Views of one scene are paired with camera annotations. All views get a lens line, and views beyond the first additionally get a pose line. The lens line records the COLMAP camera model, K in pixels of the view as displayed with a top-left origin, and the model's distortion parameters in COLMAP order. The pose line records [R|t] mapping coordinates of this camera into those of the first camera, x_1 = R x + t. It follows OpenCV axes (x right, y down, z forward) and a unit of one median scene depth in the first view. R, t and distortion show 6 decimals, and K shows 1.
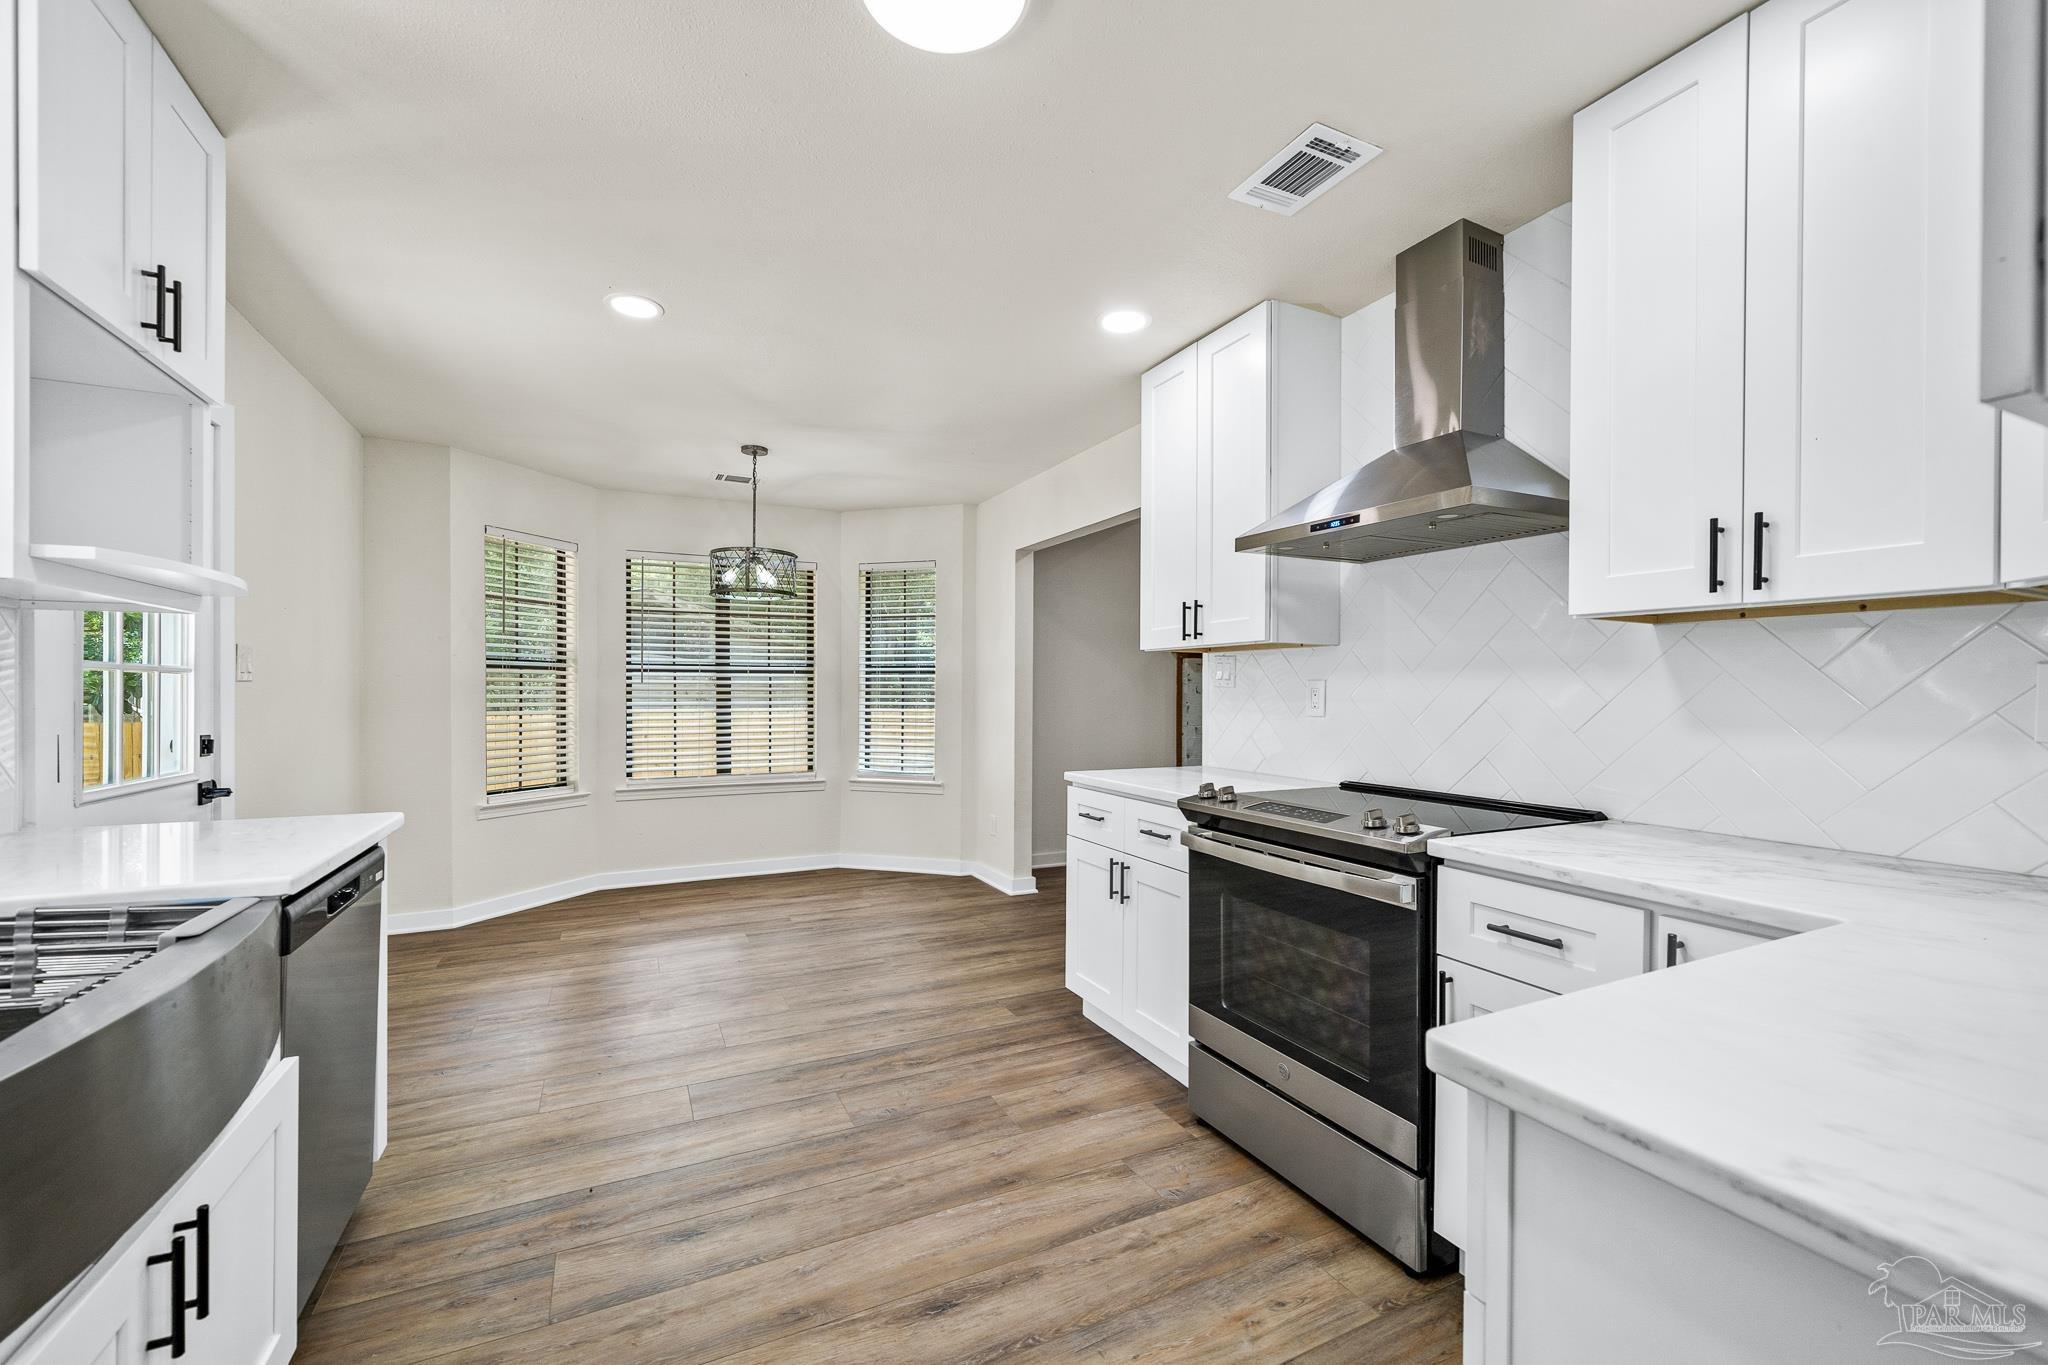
lens RADIAL K [[832.6, 0, 1033.4], [0, 832.6, 673.9], [0, 0, 1]] dist [0.003373, -0.000456]
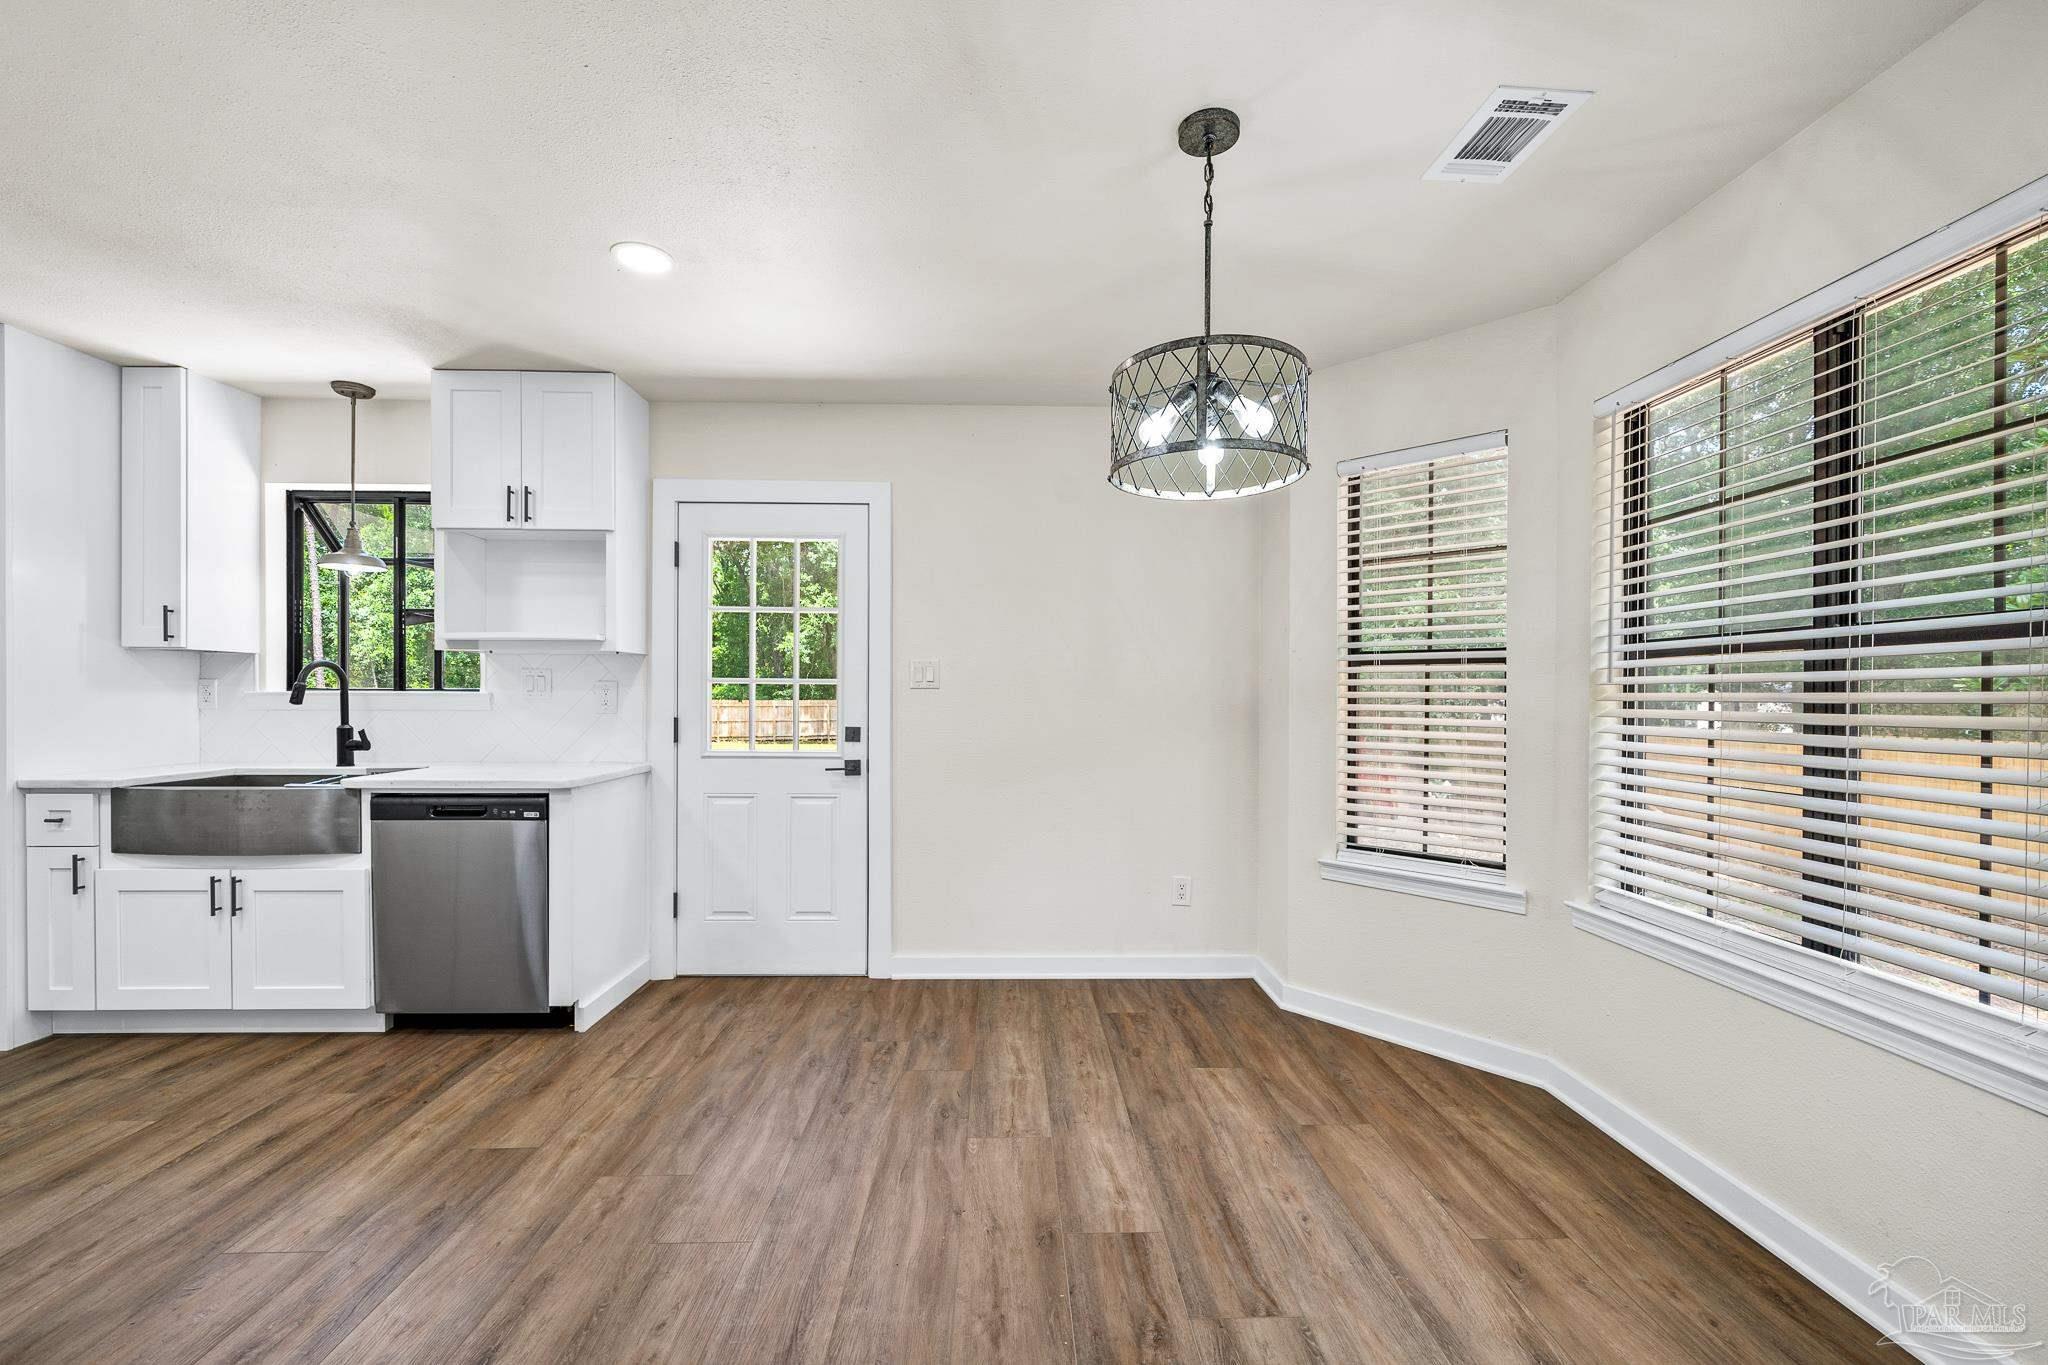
lens RADIAL K [[832.6, 0, 1028.0], [0, 832.6, 704.7], [0, 0, 1]] dist [0.003373, -0.000456]
pose [[-0.432108, 0.007229, -0.901793, 0.124936], [0.013513, 0.999908, 0.001541, 0.029982], [0.901720, -0.011520, -0.432166, 1.556377]]
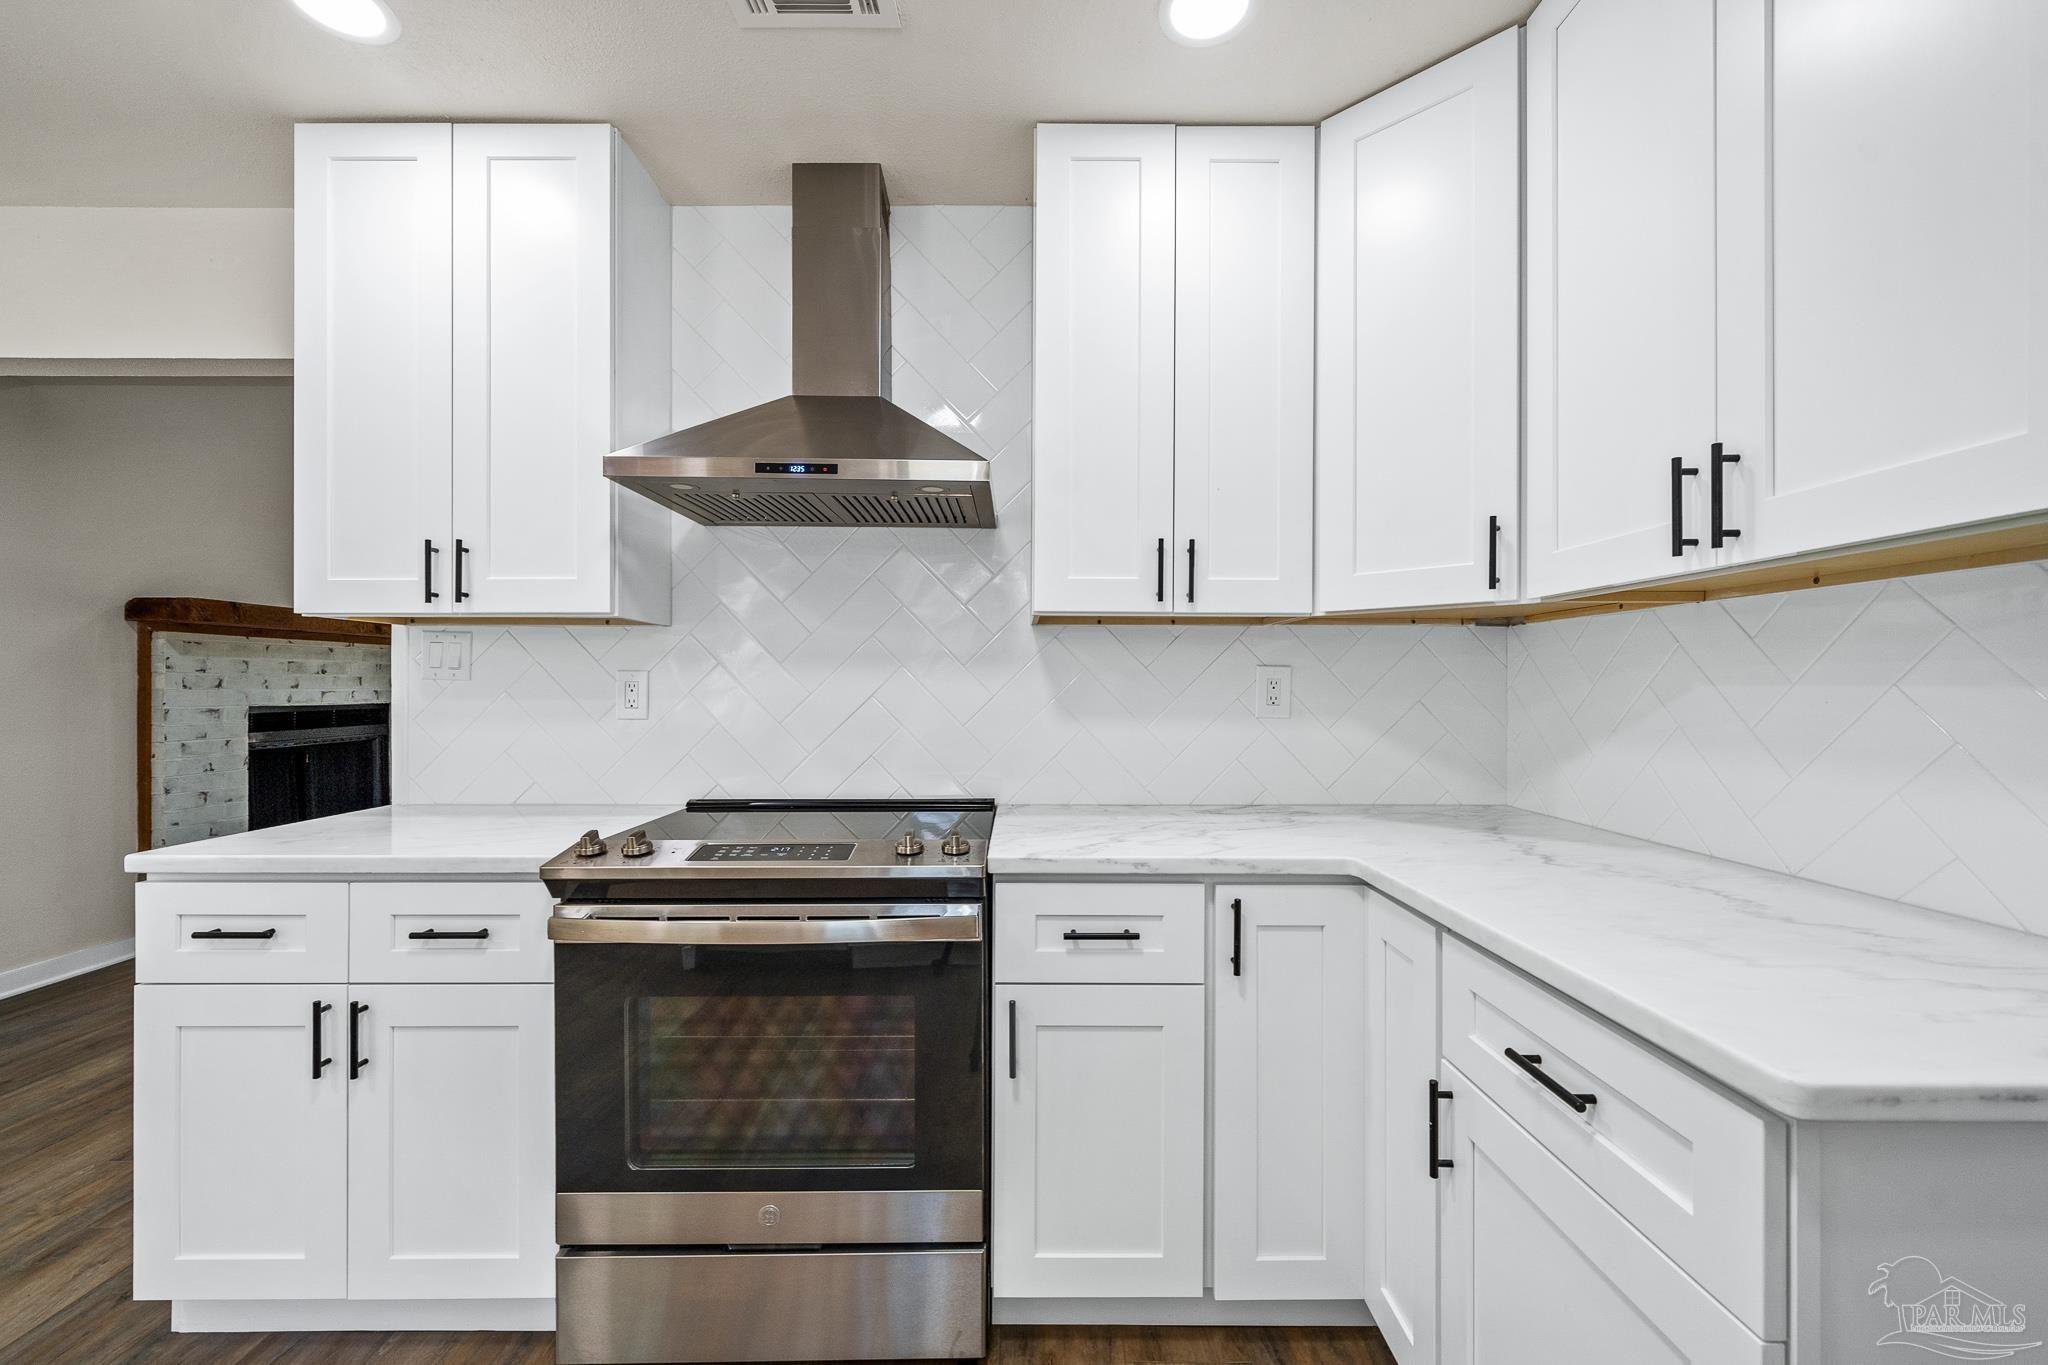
lens RADIAL K [[832.6, 0, 1010.8], [0, 832.6, 680.0], [0, 0, 1]] dist [0.003373, -0.000456]
pose [[0.446011, 0.000350, 0.895028, -0.166802], [-0.016569, 0.999832, 0.007866, 0.003835], [-0.894874, -0.018338, 0.445941, 0.330651]]
